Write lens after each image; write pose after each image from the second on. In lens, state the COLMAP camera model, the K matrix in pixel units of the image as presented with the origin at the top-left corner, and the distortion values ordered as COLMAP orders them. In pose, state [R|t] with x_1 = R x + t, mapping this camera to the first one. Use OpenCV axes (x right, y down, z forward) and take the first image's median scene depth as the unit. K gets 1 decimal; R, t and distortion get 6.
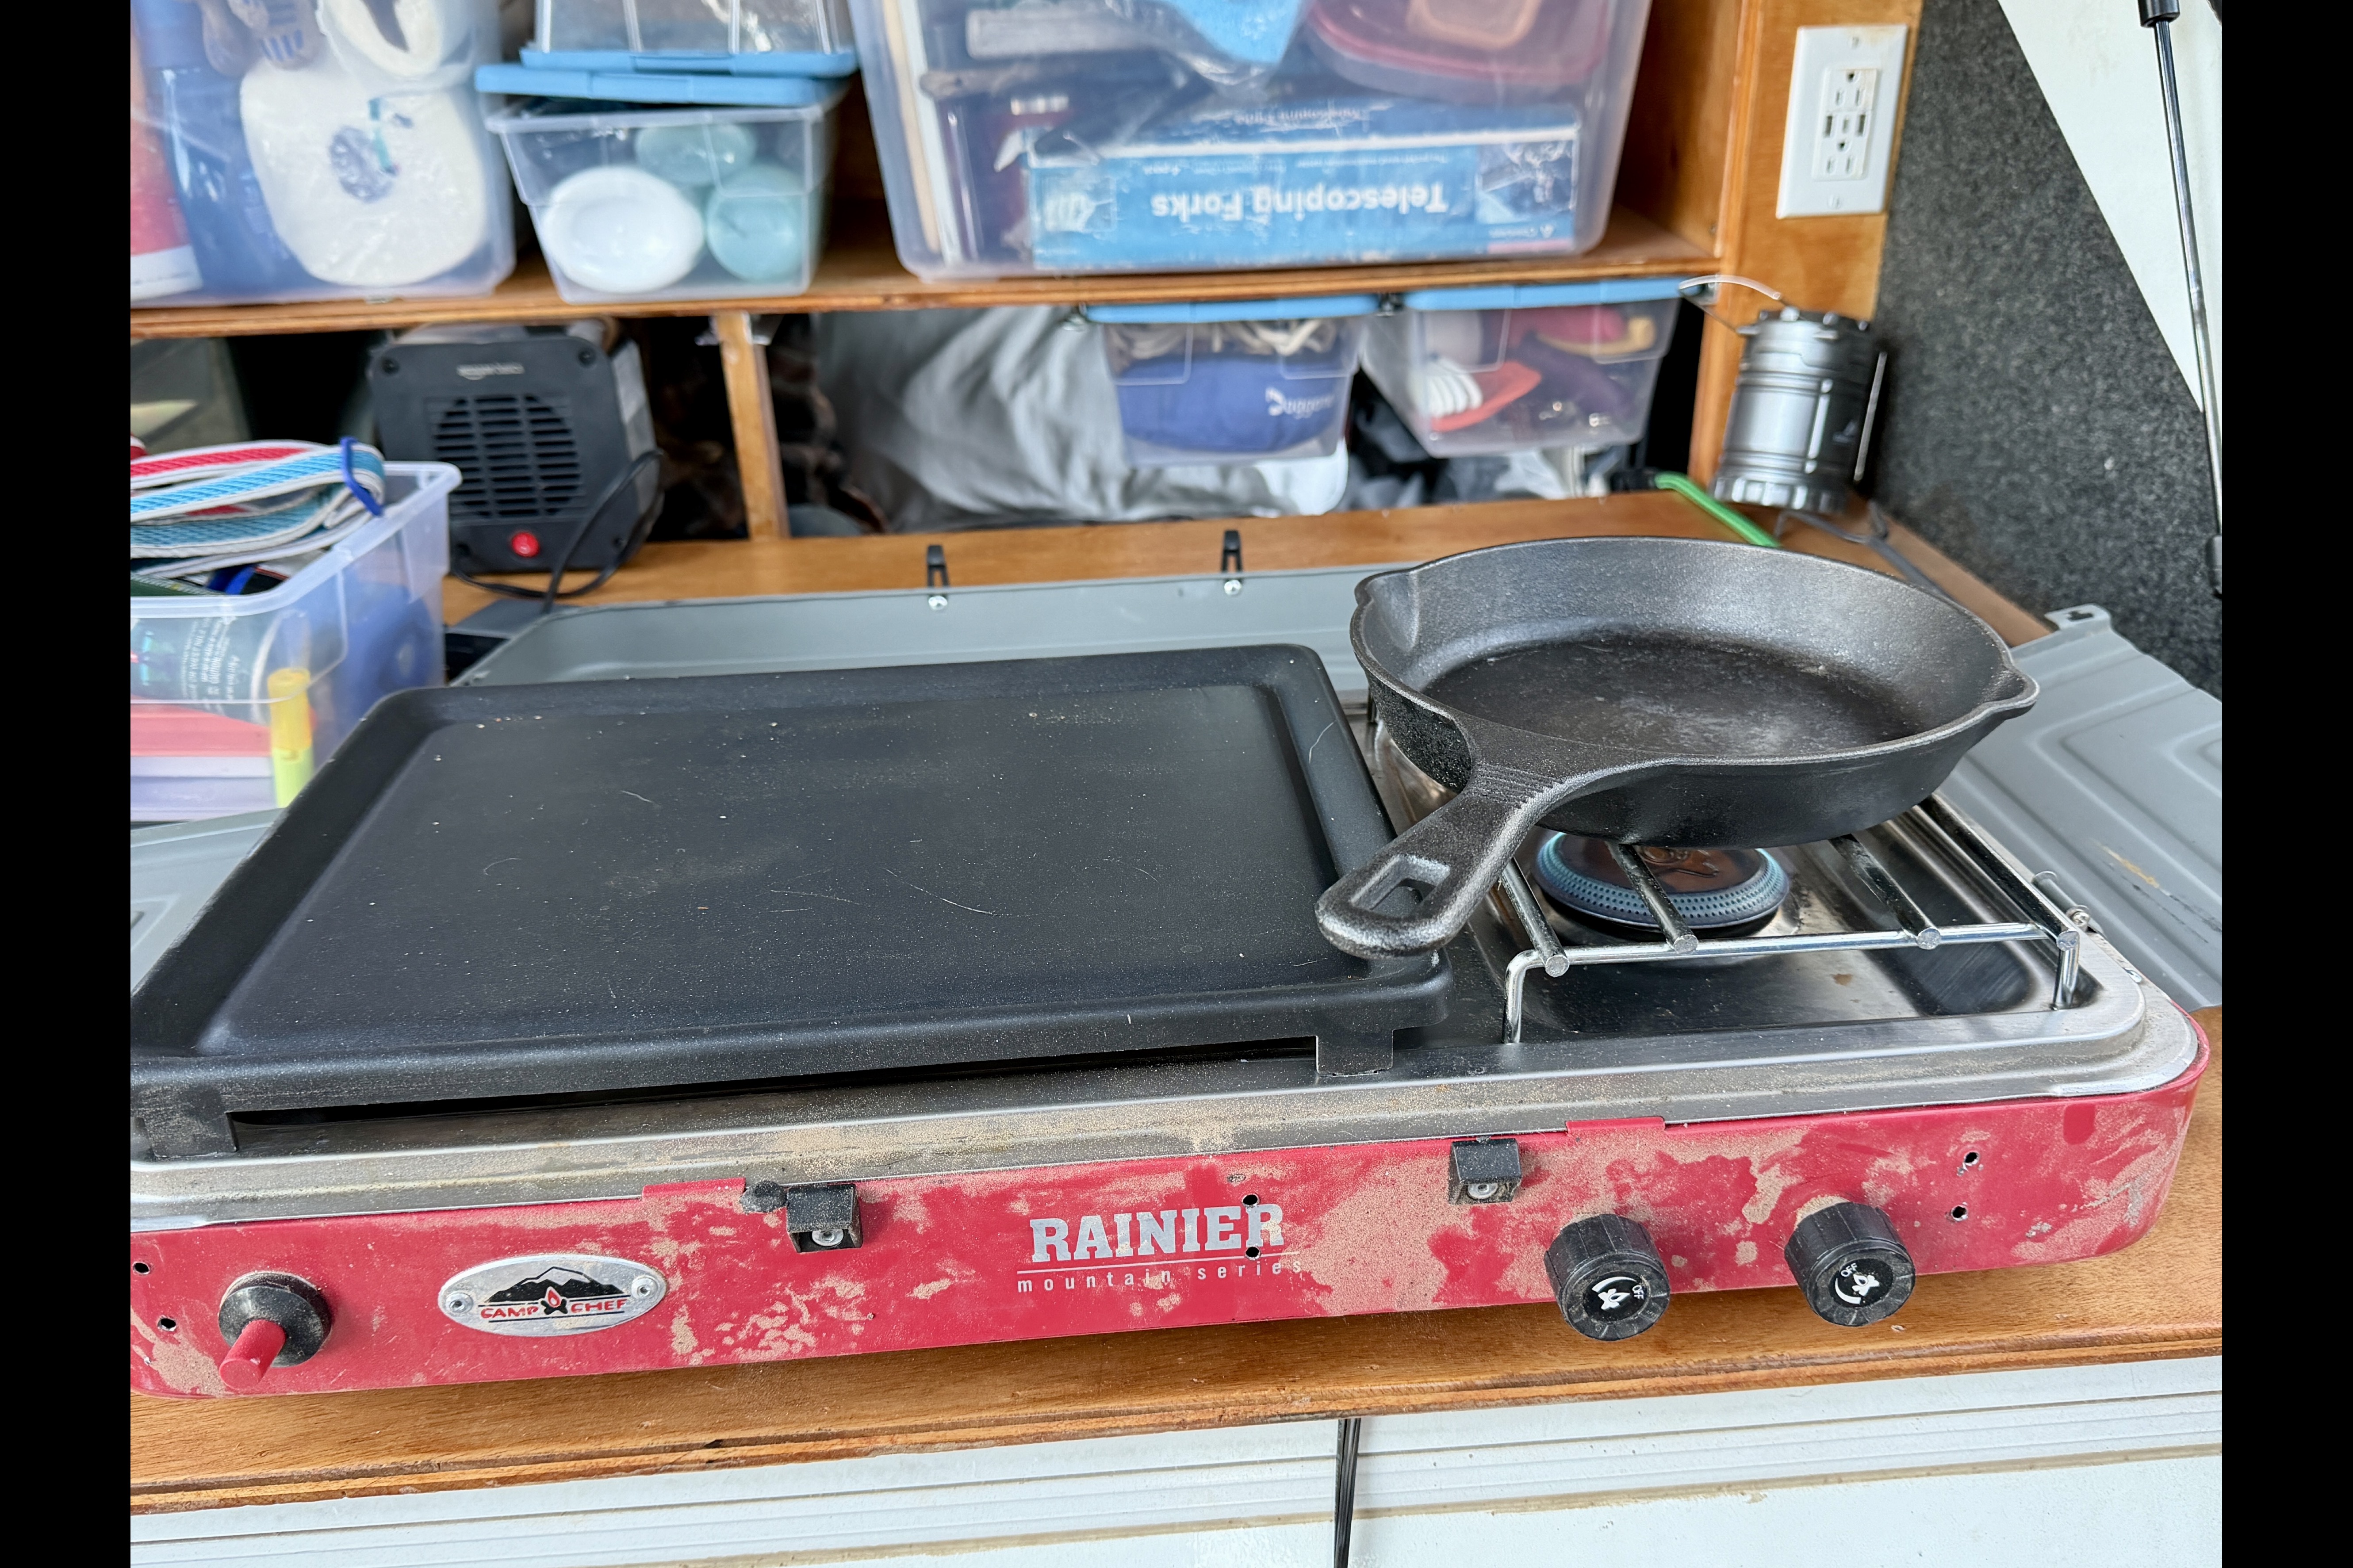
lens RADIAL K [[1845.7, 0, 1208.5], [0, 1845.7, 708.6], [0, 0, 1]] dist [0.064152, -0.029271]
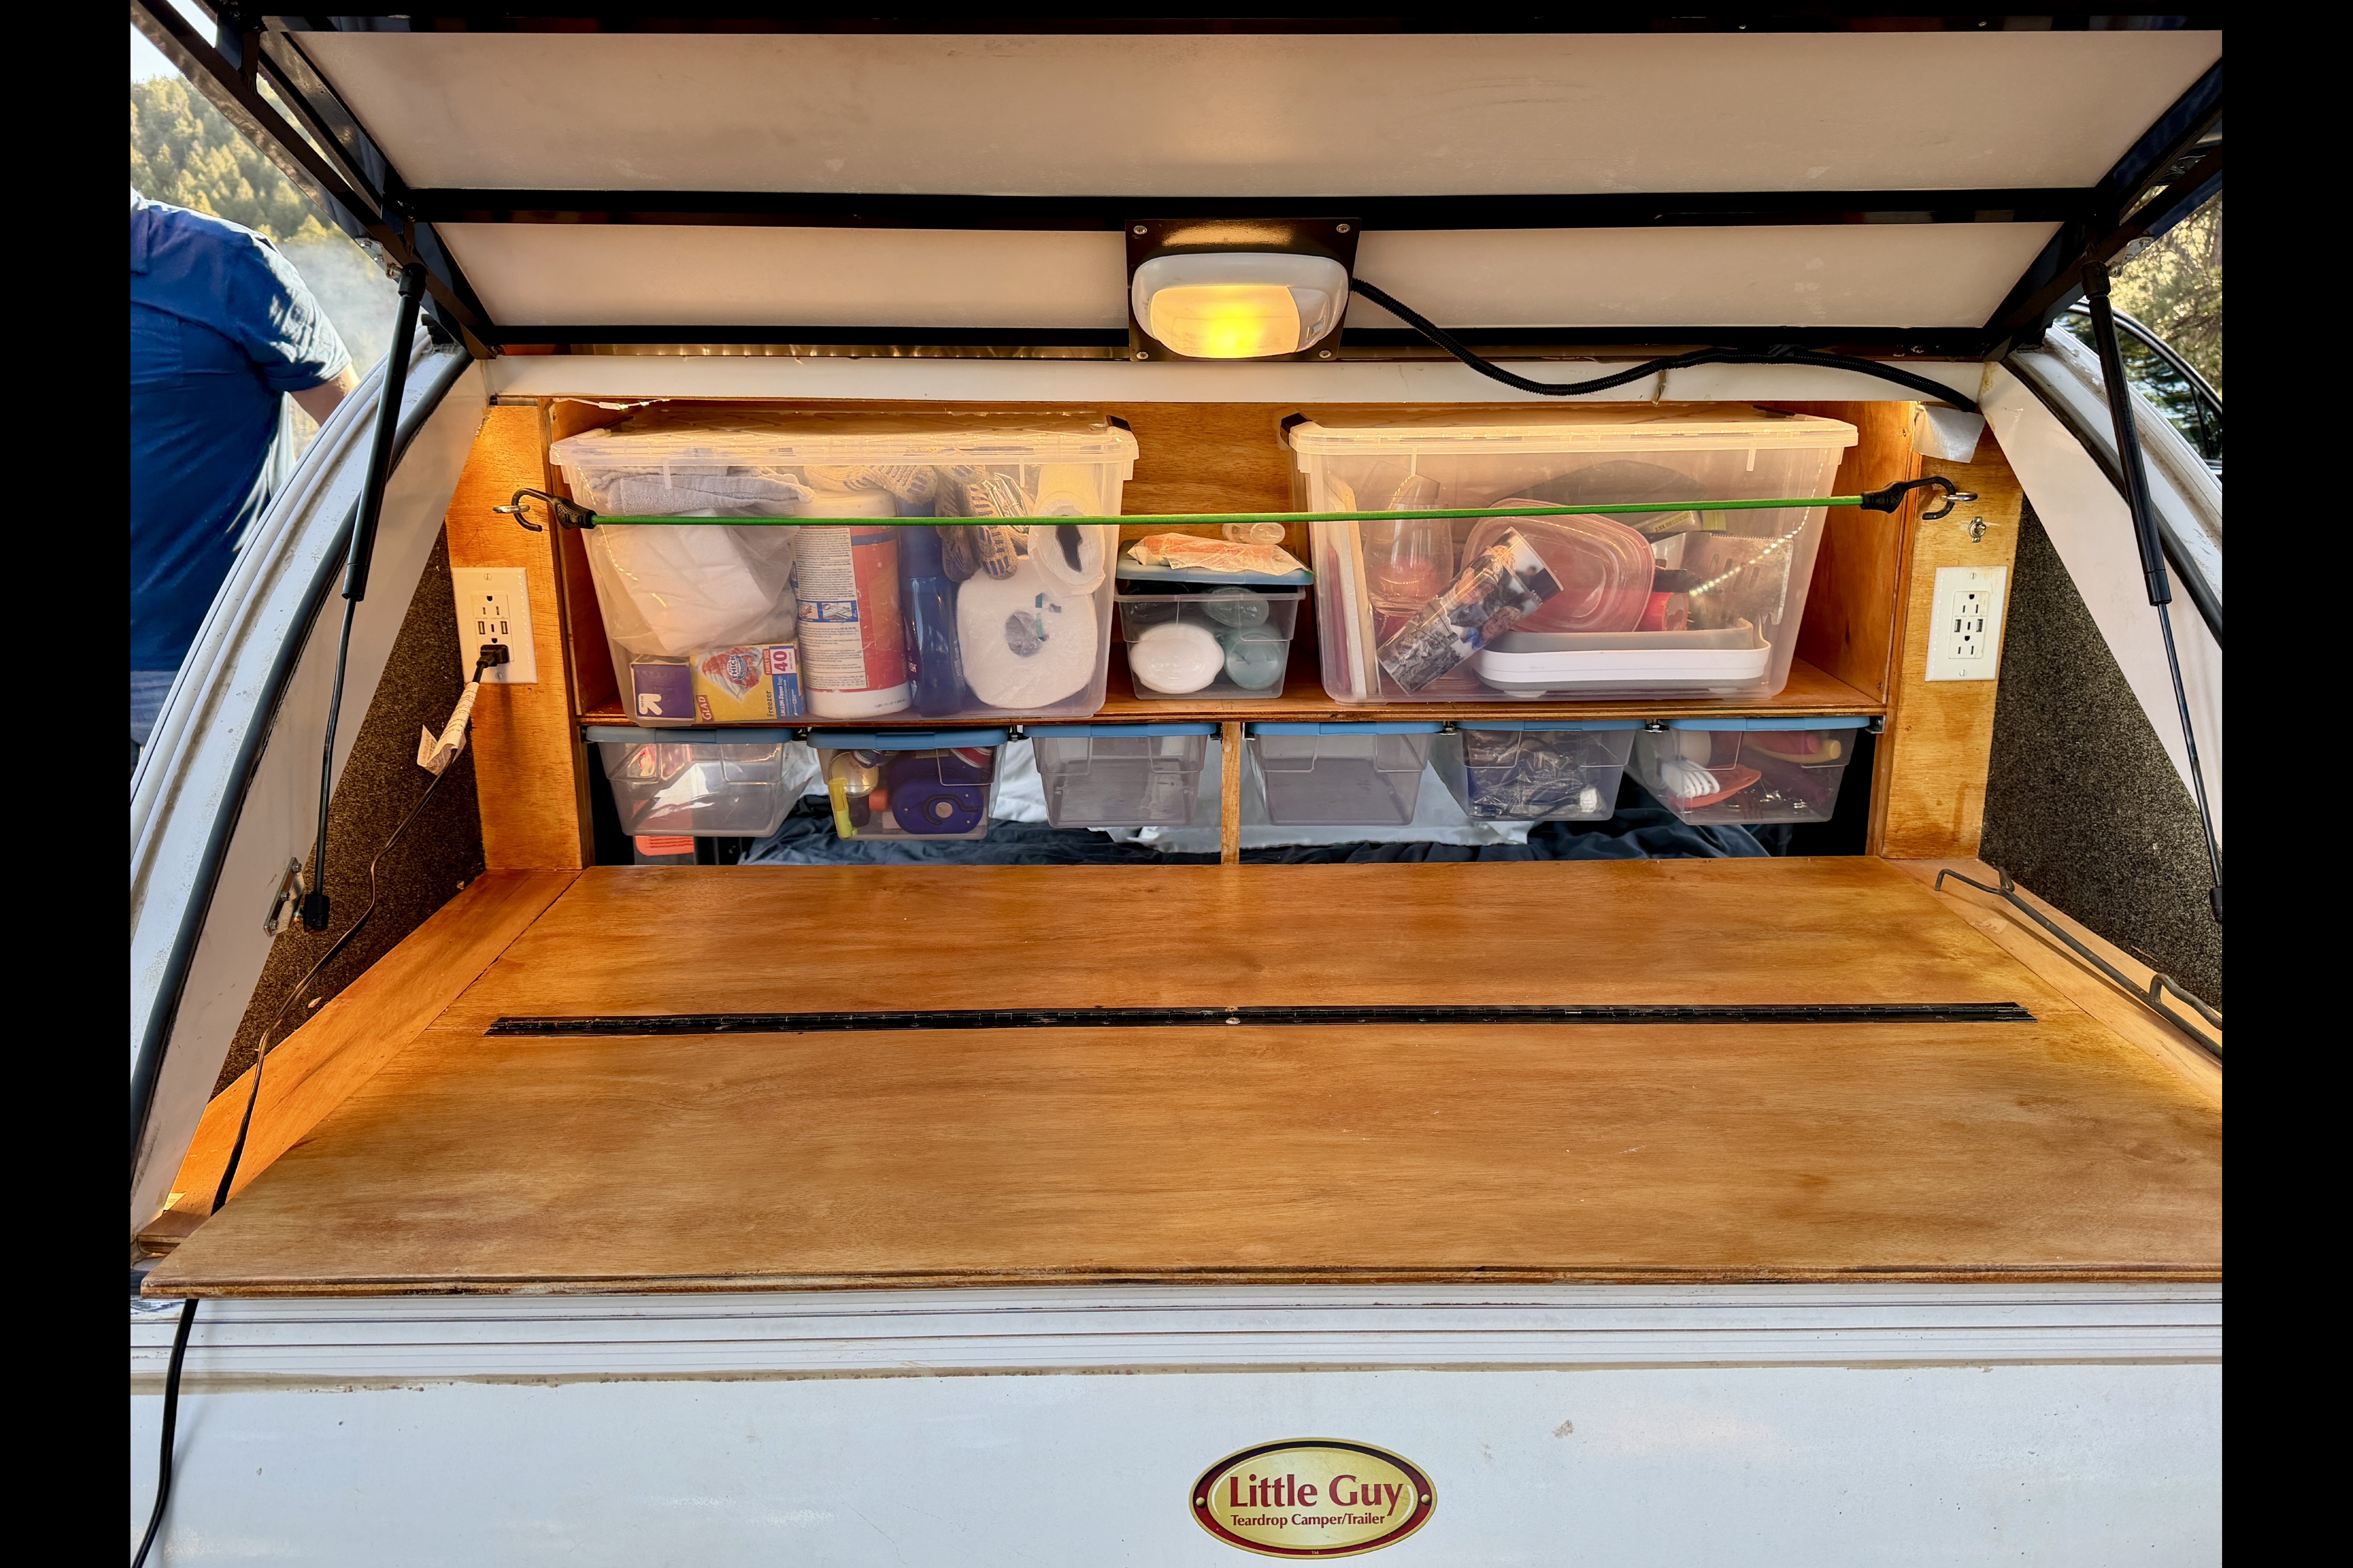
lens RADIAL K [[1845.7, 0, 1188.8], [0, 1845.7, 738.9], [0, 0, 1]] dist [0.064152, -0.029271]
pose [[0.998512, 0.023425, -0.049238, -0.224102], [-0.031774, 0.983822, -0.176306, 0.072958], [0.044311, 0.177608, 0.983103, -0.527212]]
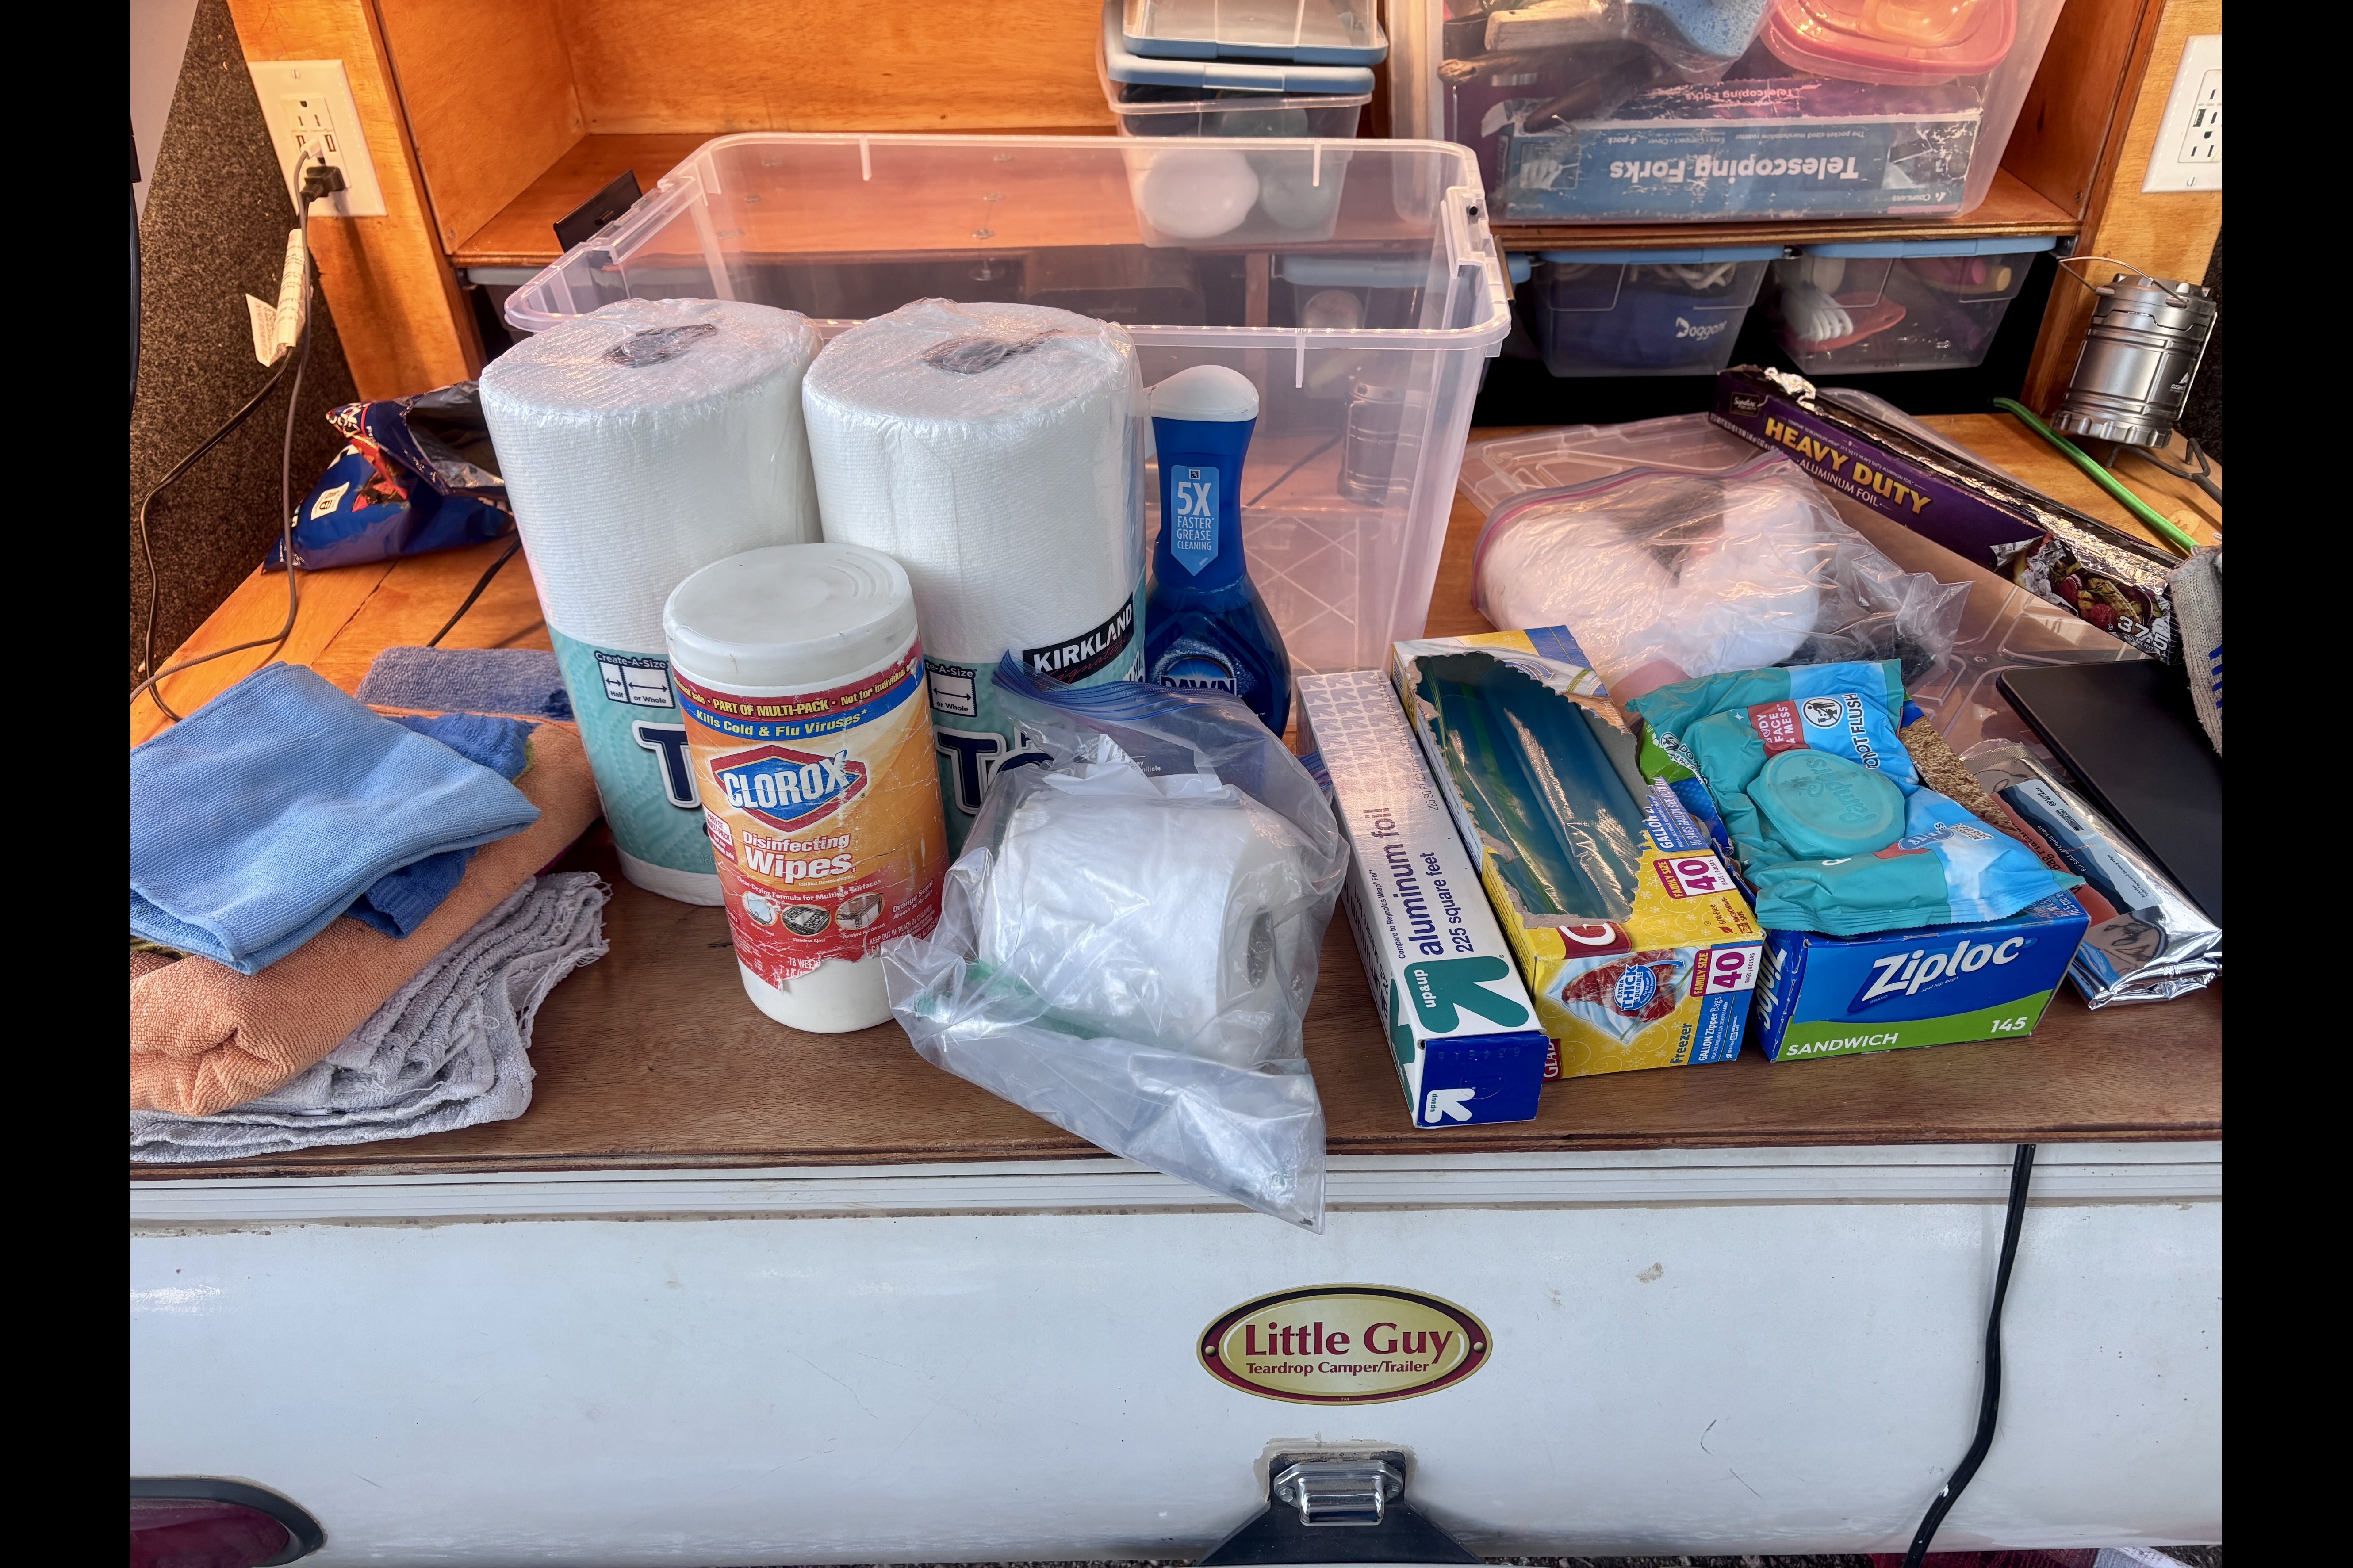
lens RADIAL K [[1702.2, 0, 1185.2], [0, 1702.2, 800.3], [0, 0, 1]] dist [0.015745, -0.009116]
pose [[0.997582, 0.038439, -0.057894, -0.233202], [-0.025983, 0.978982, 0.202286, -0.088332], [0.064453, -0.200293, 0.977614, -0.198851]]
